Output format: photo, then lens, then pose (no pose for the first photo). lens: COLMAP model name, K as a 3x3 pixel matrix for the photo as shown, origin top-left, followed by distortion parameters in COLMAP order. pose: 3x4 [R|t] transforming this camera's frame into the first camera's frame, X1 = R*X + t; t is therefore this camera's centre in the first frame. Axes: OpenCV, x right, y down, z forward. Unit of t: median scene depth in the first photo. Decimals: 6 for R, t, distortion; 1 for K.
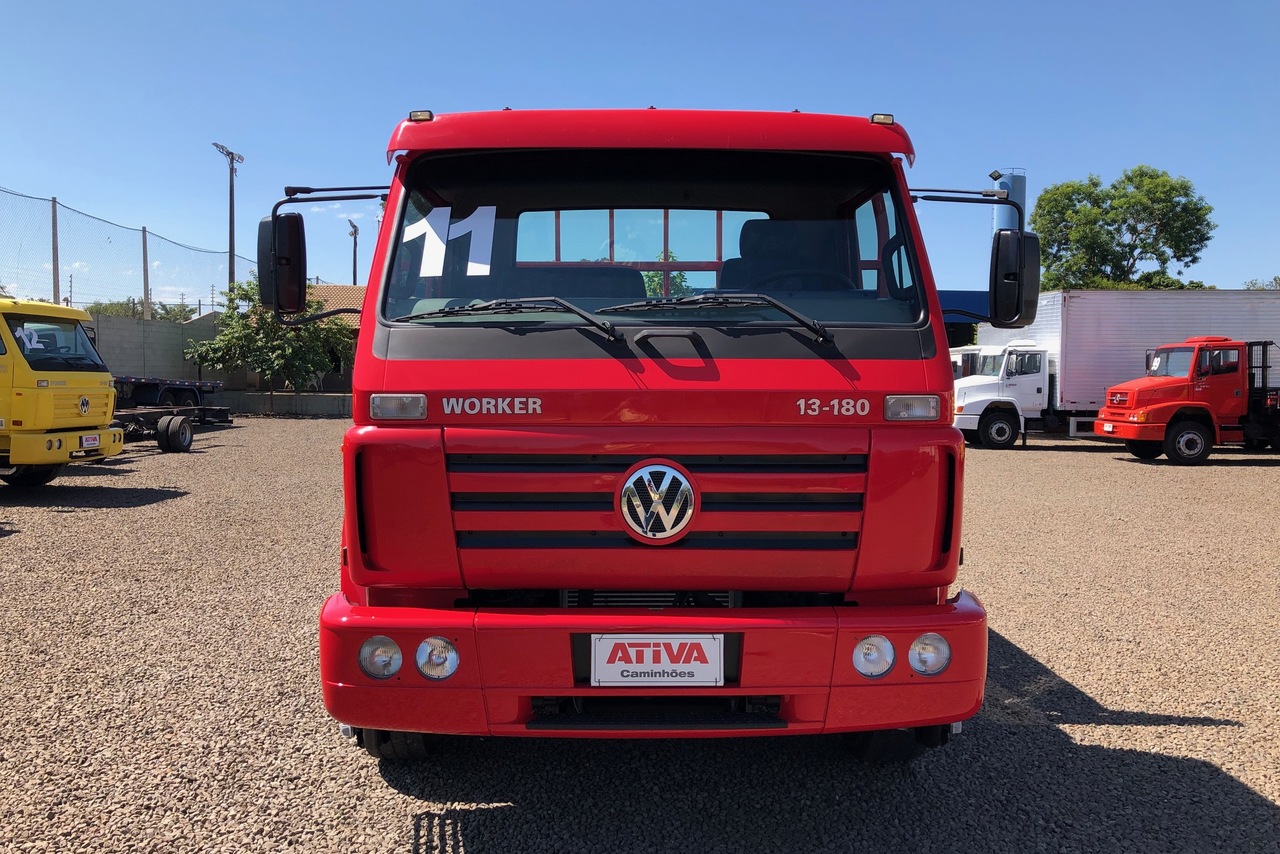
lens RADIAL K [[1034.7, 0, 646.0], [0, 1034.7, 423.8], [0, 0, 1]] dist [0.031708, 0.004576]
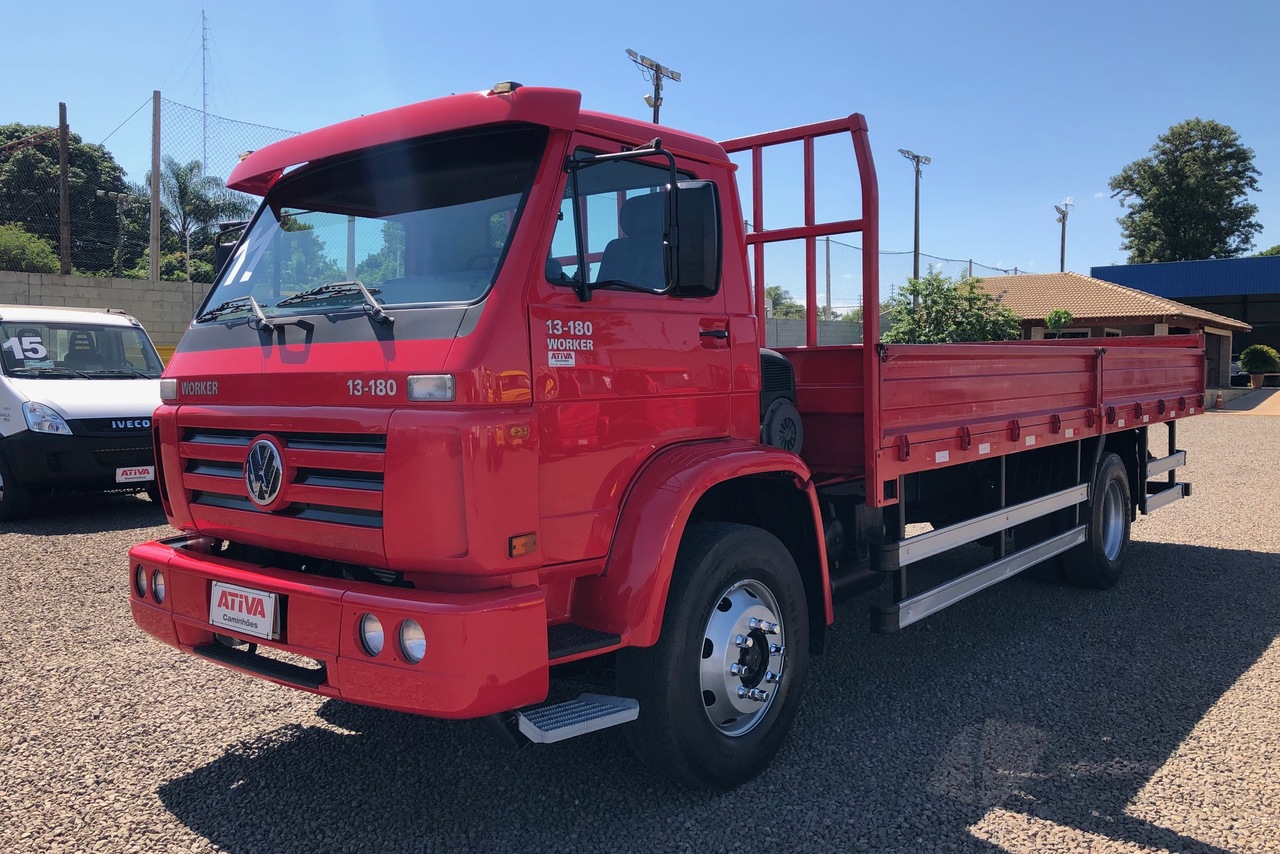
lens RADIAL K [[1034.7, 0, 645.8], [0, 1034.7, 422.3], [0, 0, 1]] dist [0.031708, 0.004576]
pose [[0.769685, 0.016380, -0.638214, 1.043592], [-0.013000, 0.999866, 0.009984, 0.004320], [0.638292, 0.000612, 0.769794, 0.386543]]
